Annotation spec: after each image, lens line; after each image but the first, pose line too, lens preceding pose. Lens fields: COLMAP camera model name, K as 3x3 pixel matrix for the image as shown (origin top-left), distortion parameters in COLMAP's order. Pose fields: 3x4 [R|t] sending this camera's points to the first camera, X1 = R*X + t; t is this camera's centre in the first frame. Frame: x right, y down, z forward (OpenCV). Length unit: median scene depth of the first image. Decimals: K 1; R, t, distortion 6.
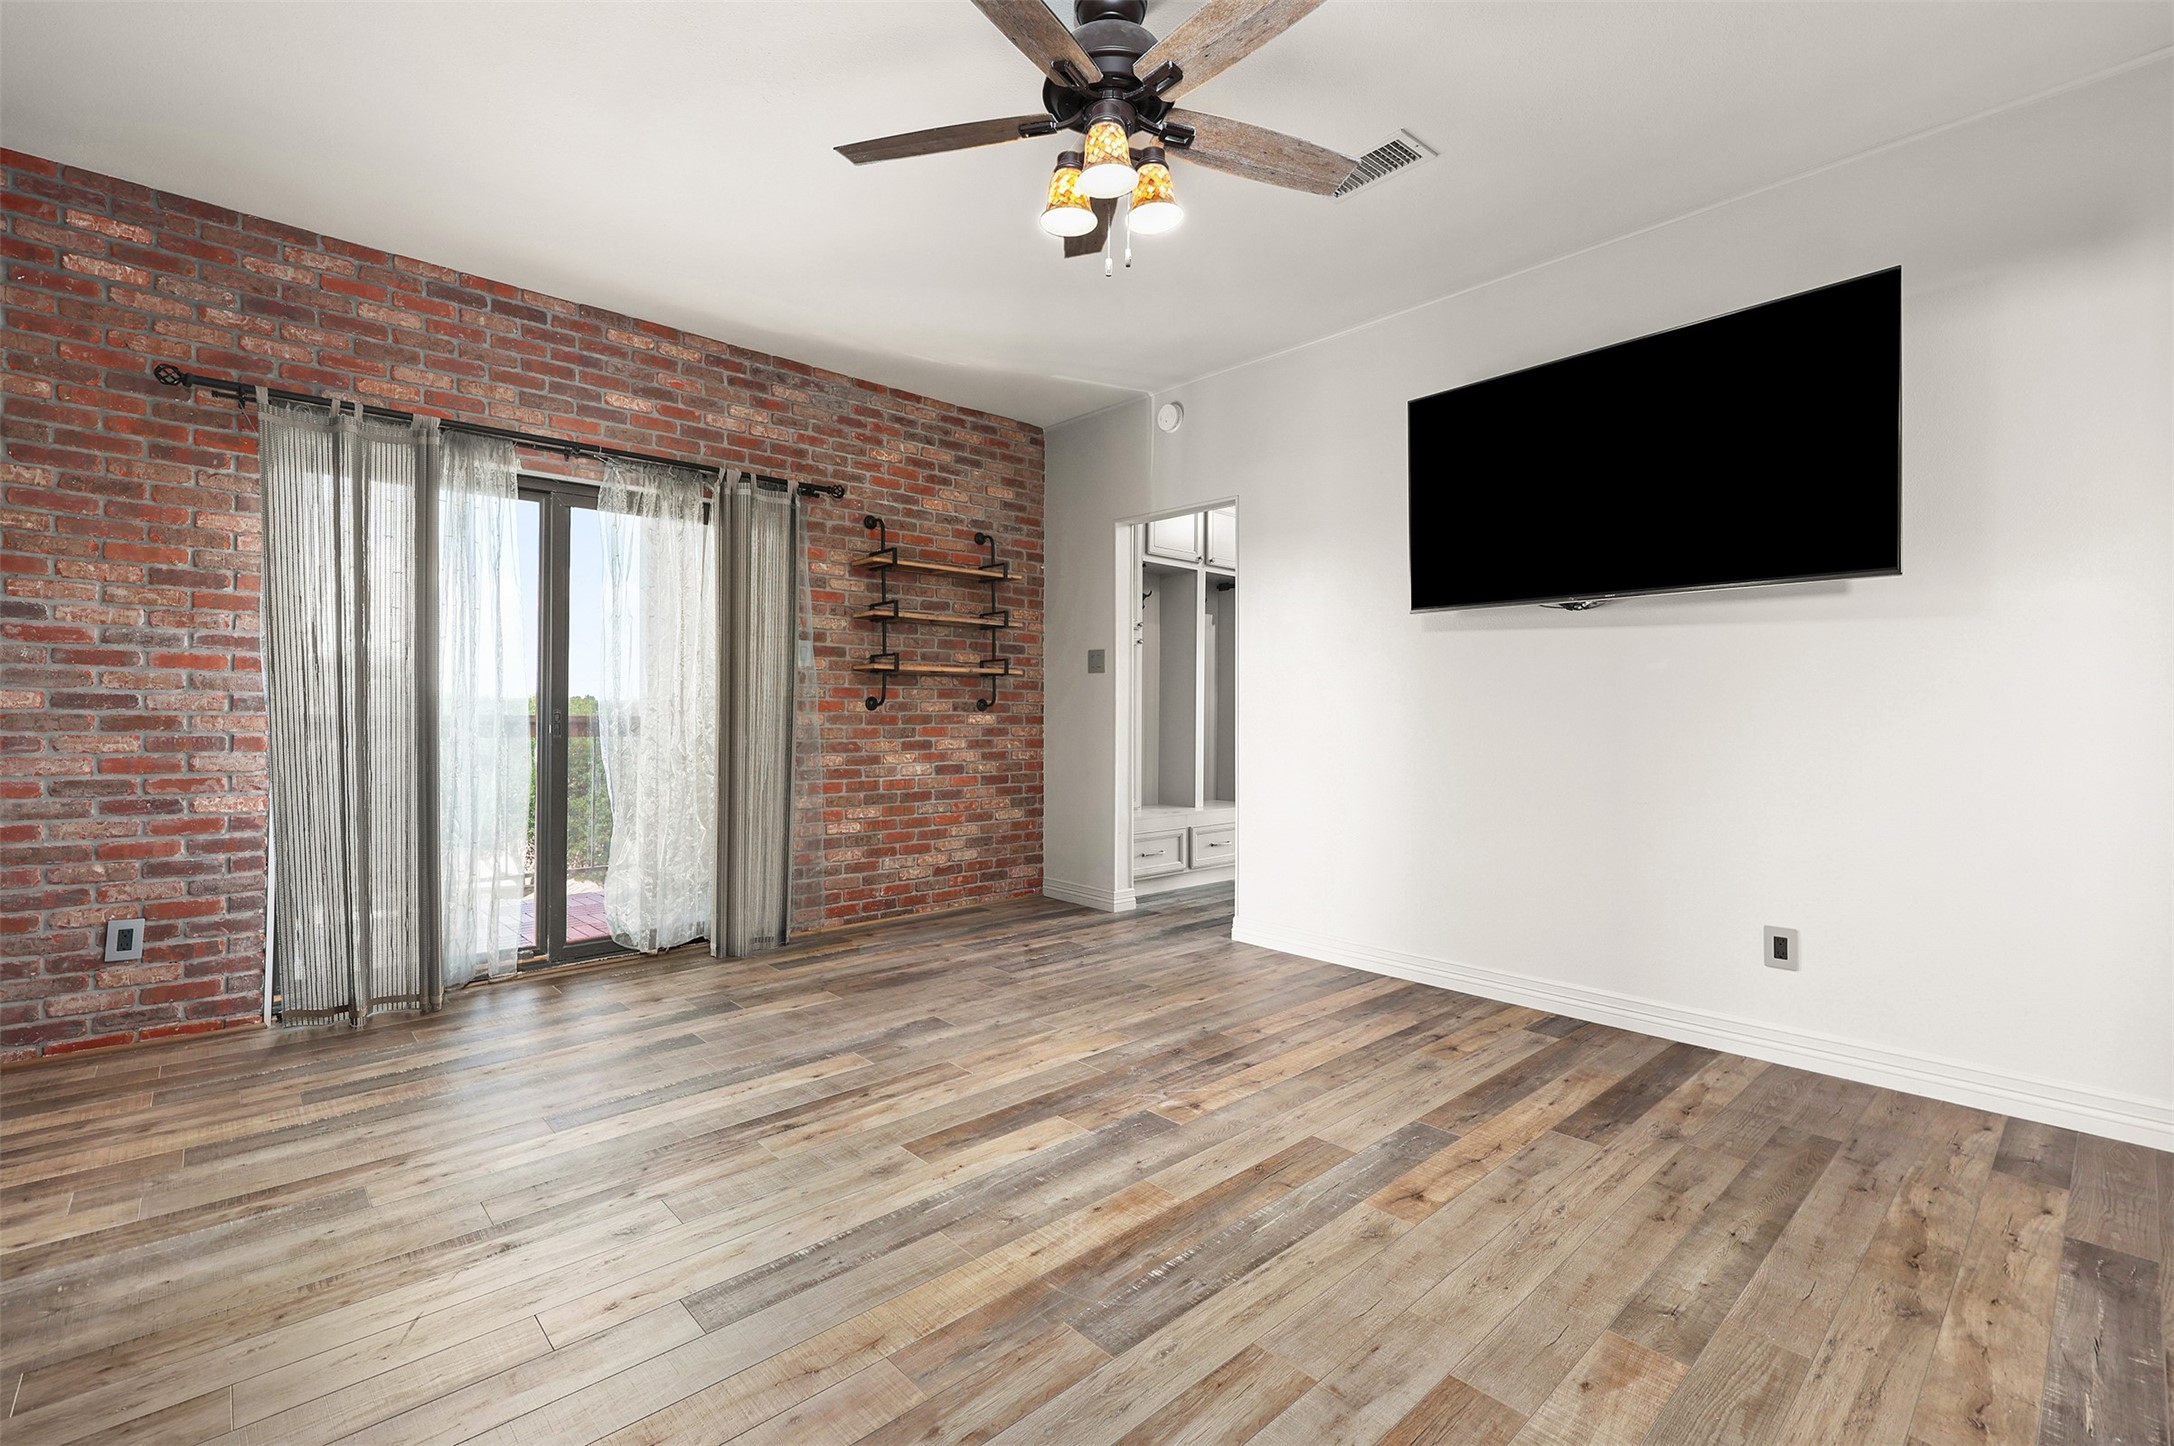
lens RADIAL K [[924.4, 0, 1082.6], [0, 924.4, 718.9], [0, 0, 1]] dist [0.000360, 0.000045]
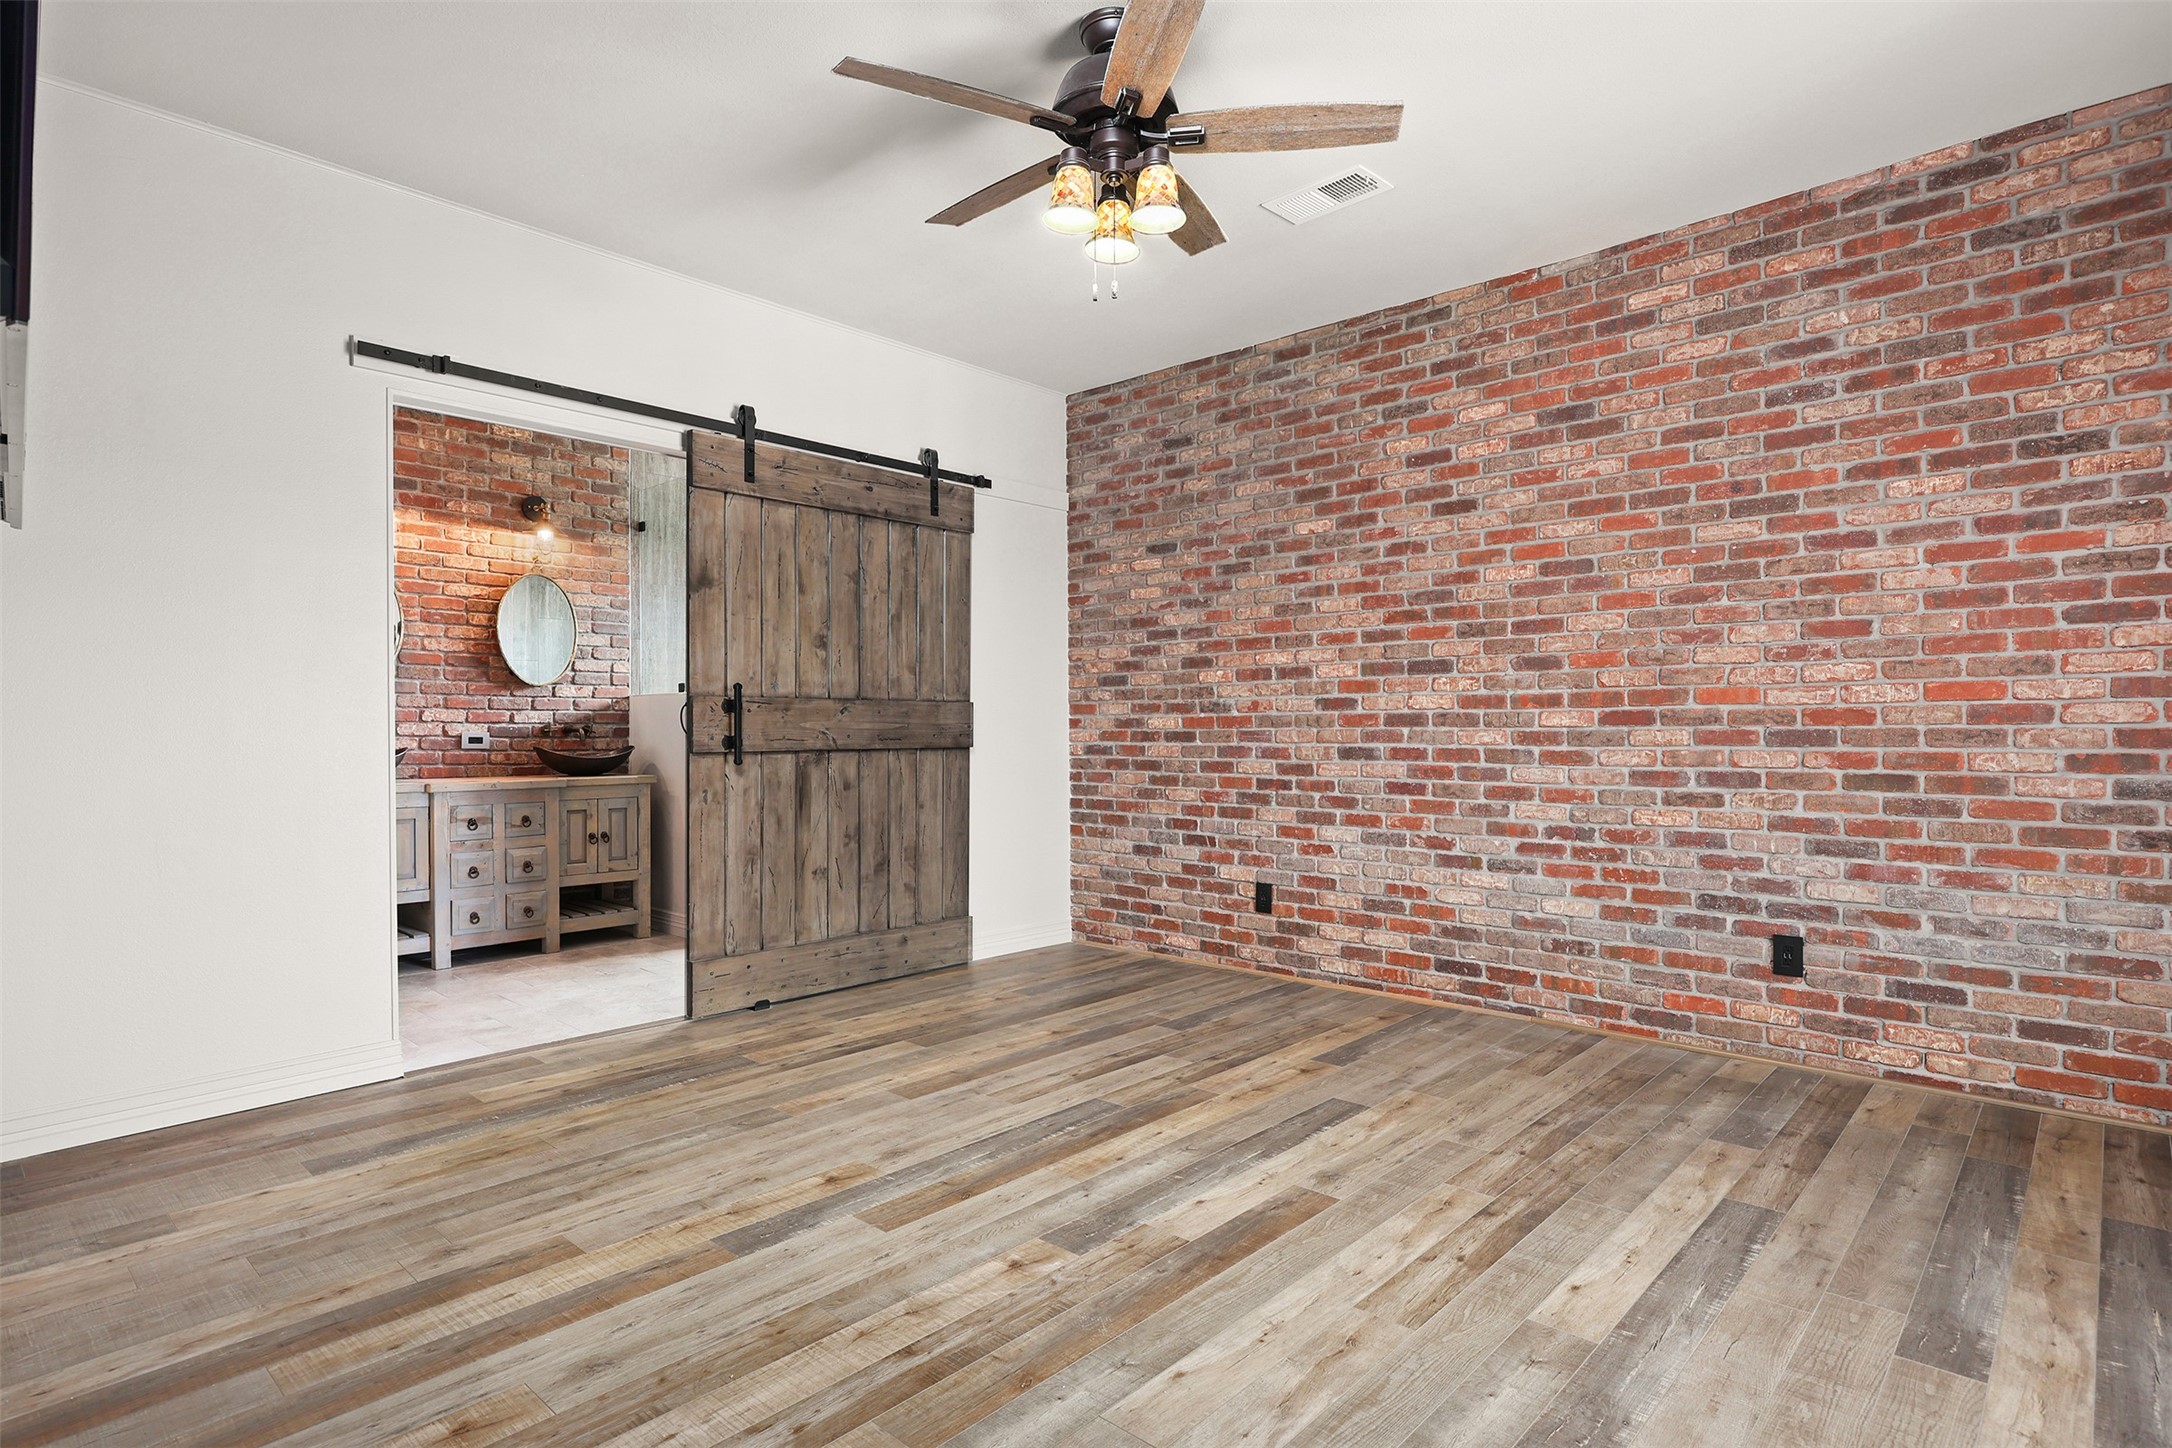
lens RADIAL K [[1110.1, 0, 1089.0], [0, 1110.1, 724.9], [0, 0, 1]] dist [-0.000816, -0.000195]
pose [[-0.996317, 0.001568, -0.085729, 0.155964], [0.000881, 0.999967, 0.008060, -0.030768], [0.085738, 0.007955, -0.996286, 2.134520]]
